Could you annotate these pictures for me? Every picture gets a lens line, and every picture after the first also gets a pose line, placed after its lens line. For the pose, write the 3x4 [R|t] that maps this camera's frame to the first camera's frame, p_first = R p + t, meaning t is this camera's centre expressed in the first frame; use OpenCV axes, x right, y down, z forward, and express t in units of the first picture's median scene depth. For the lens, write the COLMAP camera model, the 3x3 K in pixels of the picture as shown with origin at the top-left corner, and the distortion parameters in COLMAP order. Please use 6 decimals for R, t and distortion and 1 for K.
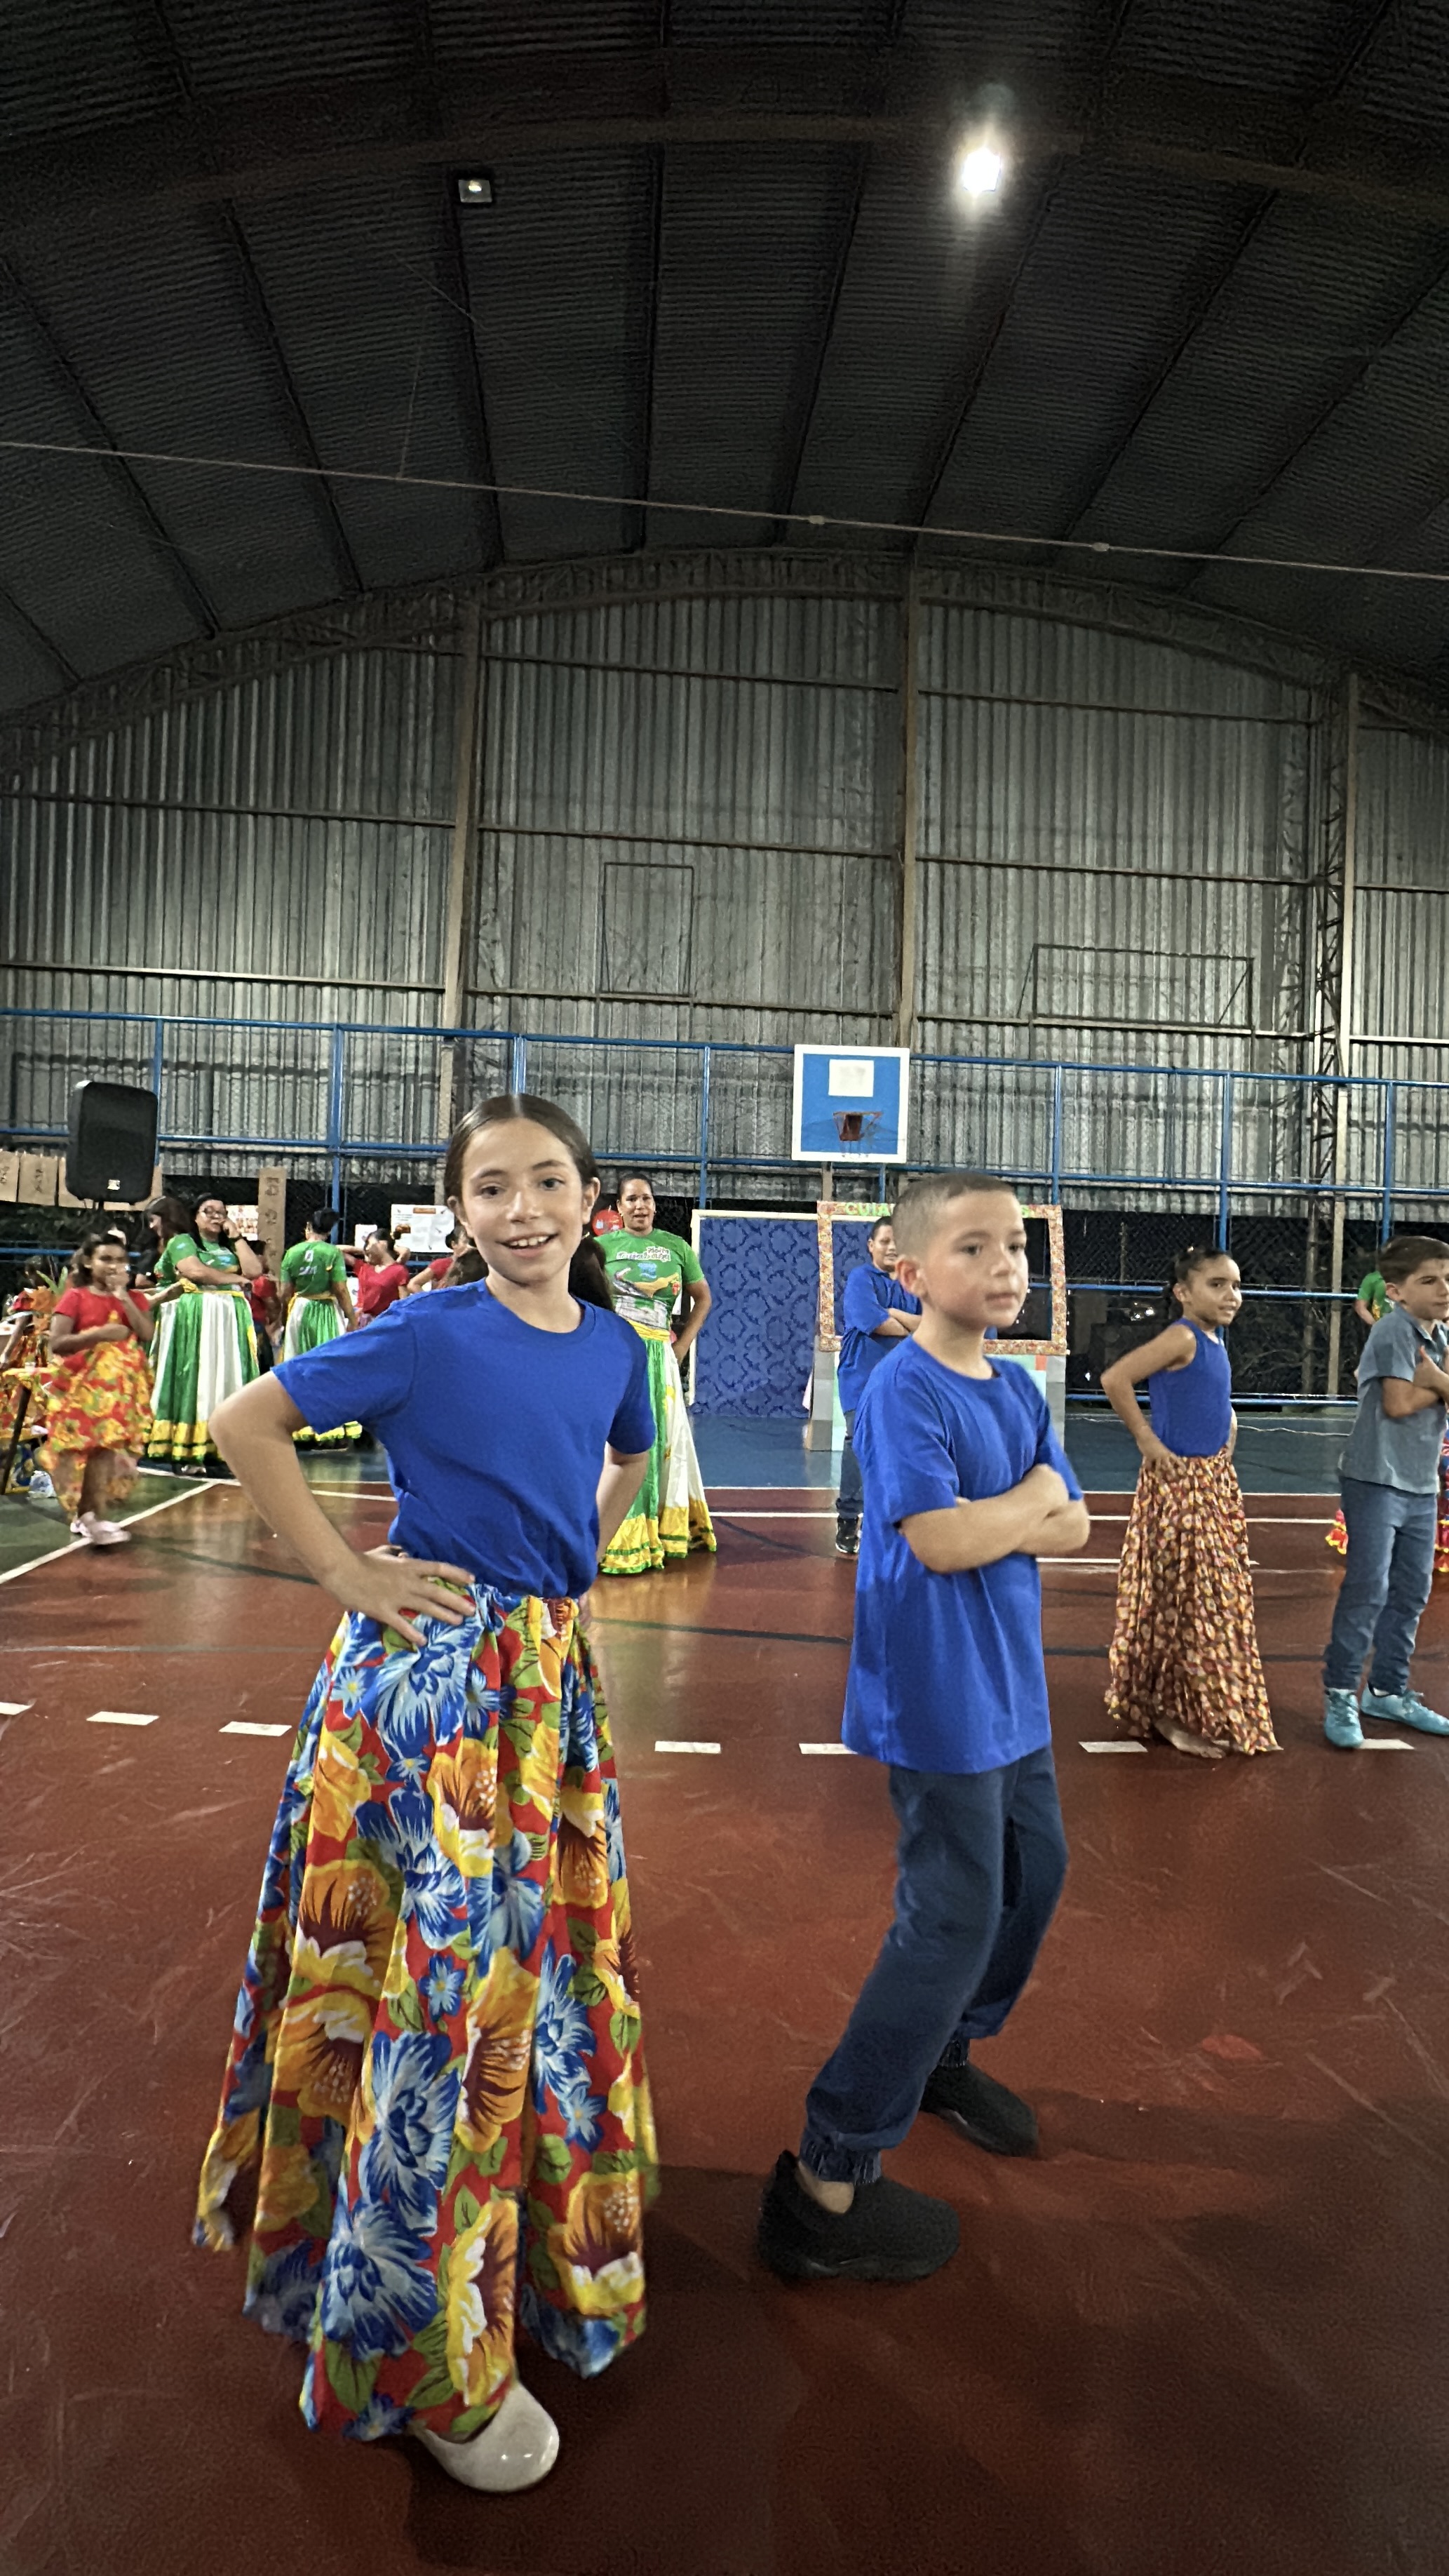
lens RADIAL K [[1128.1, 0, 726.2], [0, 1128.1, 1288.8], [0, 0, 1]] dist [-0.006342, 0.002155]
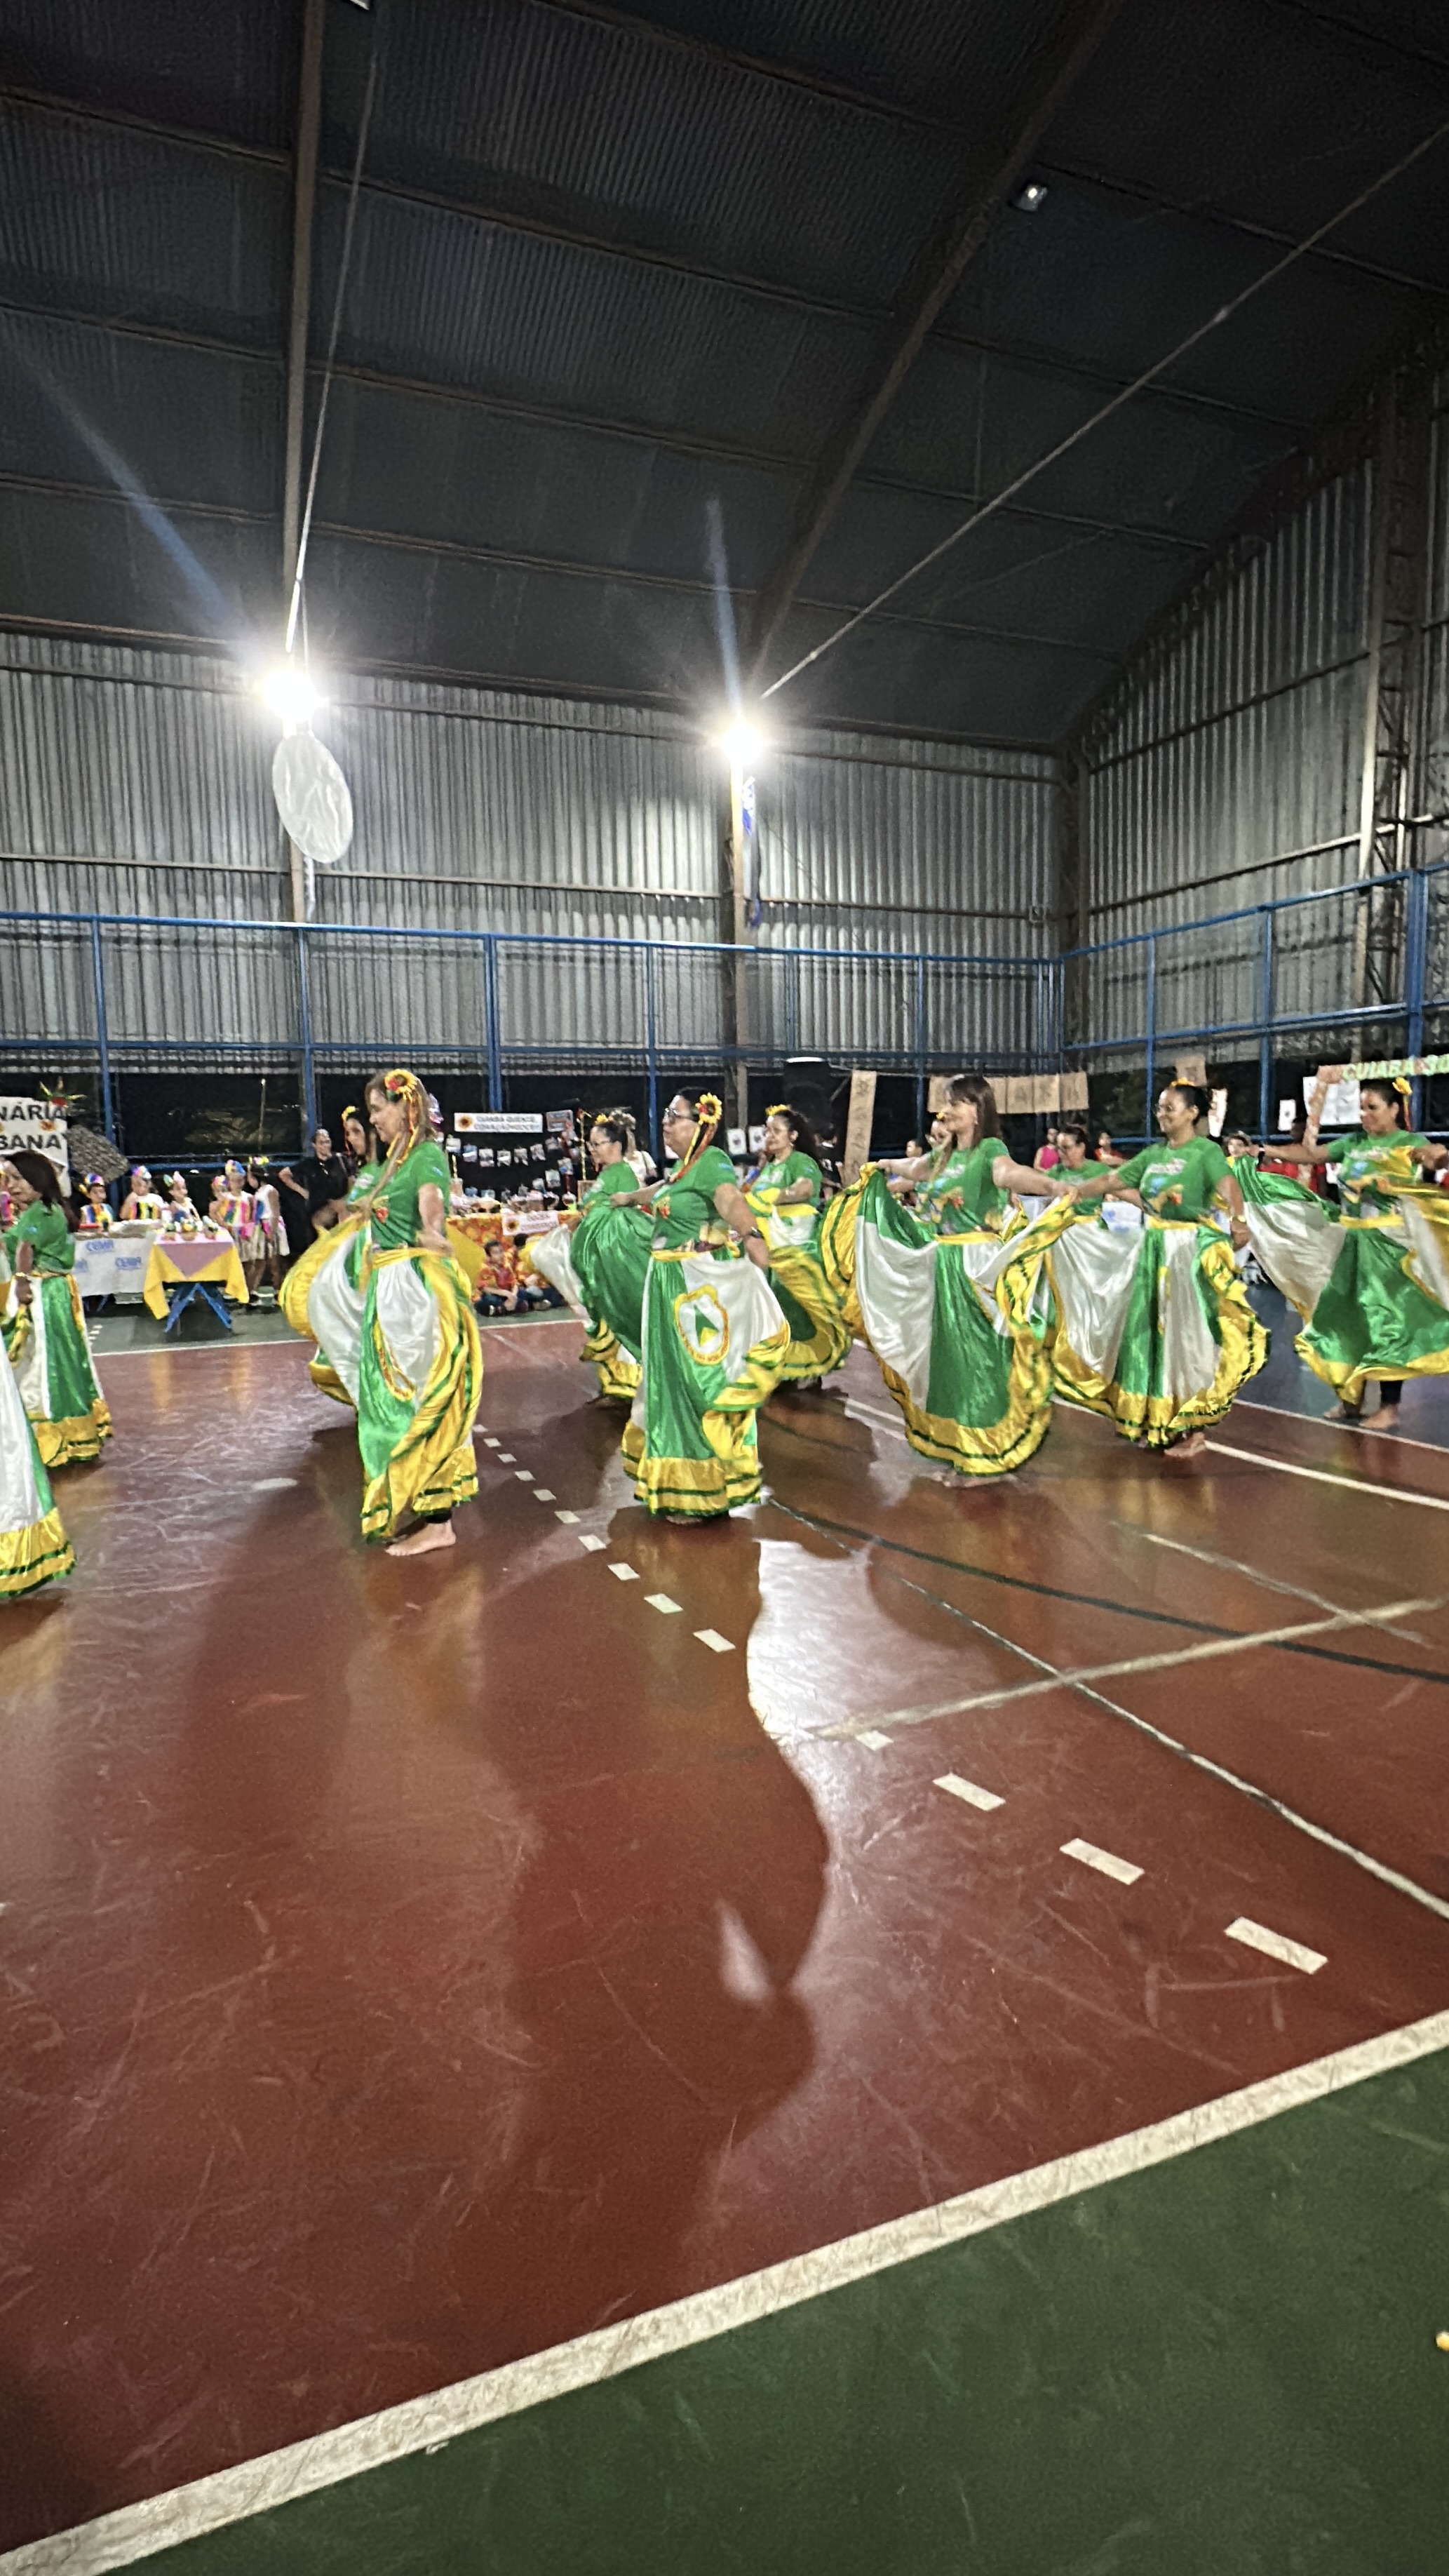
lens RADIAL K [[1274.5, 0, 729.8], [0, 1274.5, 1292.7], [0, 0, 1]] dist [-0.003489, -0.000677]
pose [[0.285254, 0.073677, -0.955616, 0.582646], [0.040890, 0.995198, 0.088935, -0.006026], [0.957579, -0.064444, 0.280872, 0.167227]]
